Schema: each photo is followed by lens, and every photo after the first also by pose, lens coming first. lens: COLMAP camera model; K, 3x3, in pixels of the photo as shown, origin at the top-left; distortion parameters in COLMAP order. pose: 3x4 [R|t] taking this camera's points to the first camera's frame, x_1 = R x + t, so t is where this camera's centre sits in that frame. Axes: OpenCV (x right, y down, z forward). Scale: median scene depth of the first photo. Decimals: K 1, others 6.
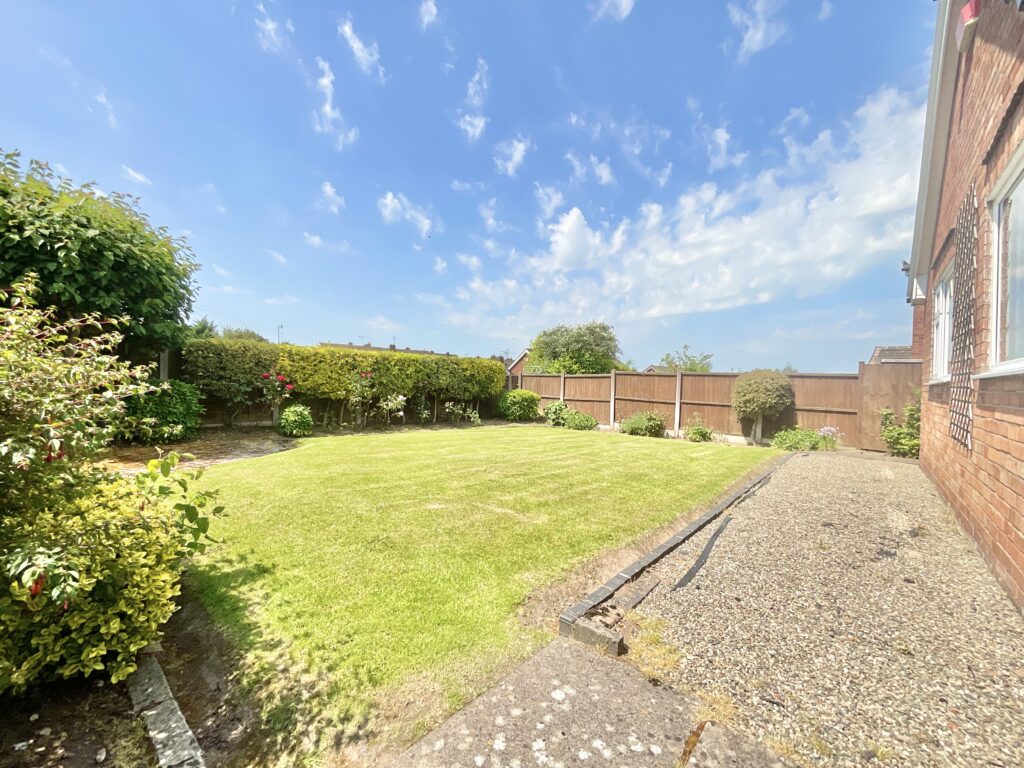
lens RADIAL K [[422.2, 0, 513.9], [0, 422.2, 383.2], [0, 0, 1]] dist [0.003355, -0.000046]
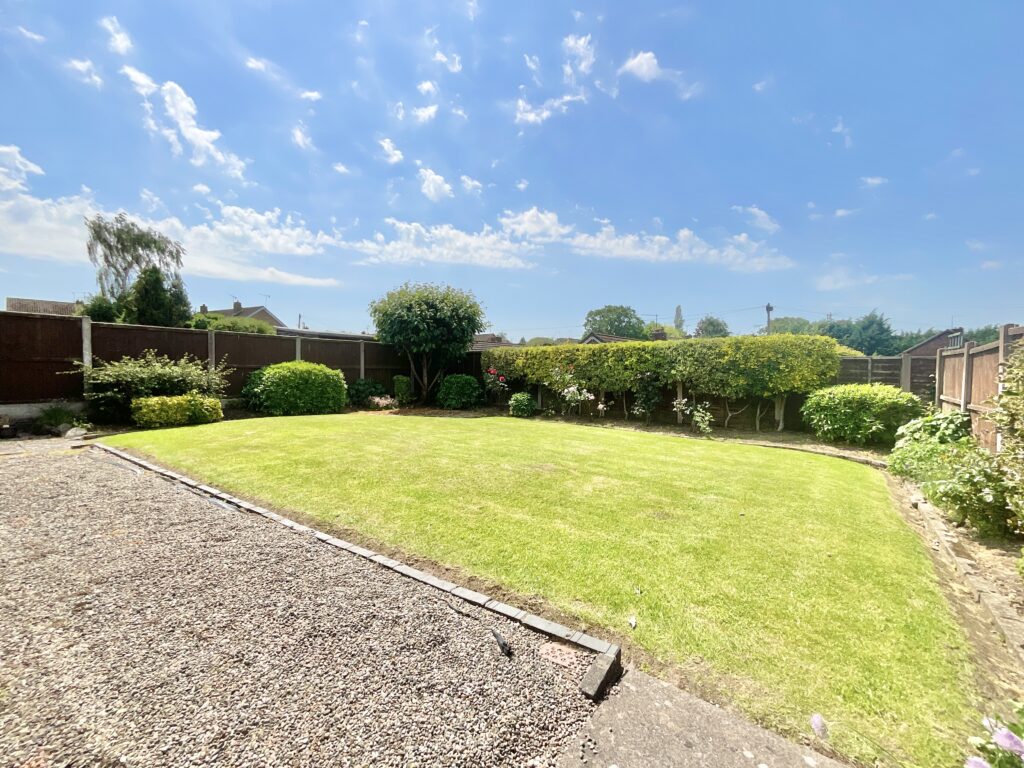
lens RADIAL K [[422.2, 0, 513.3], [0, 422.2, 375.2], [0, 0, 1]] dist [0.003355, -0.000046]
pose [[0.106009, -0.021389, -0.994135, 0.544084], [-0.000792, 0.999766, -0.021595, 0.017040], [0.994365, 0.003076, 0.105967, 0.579264]]
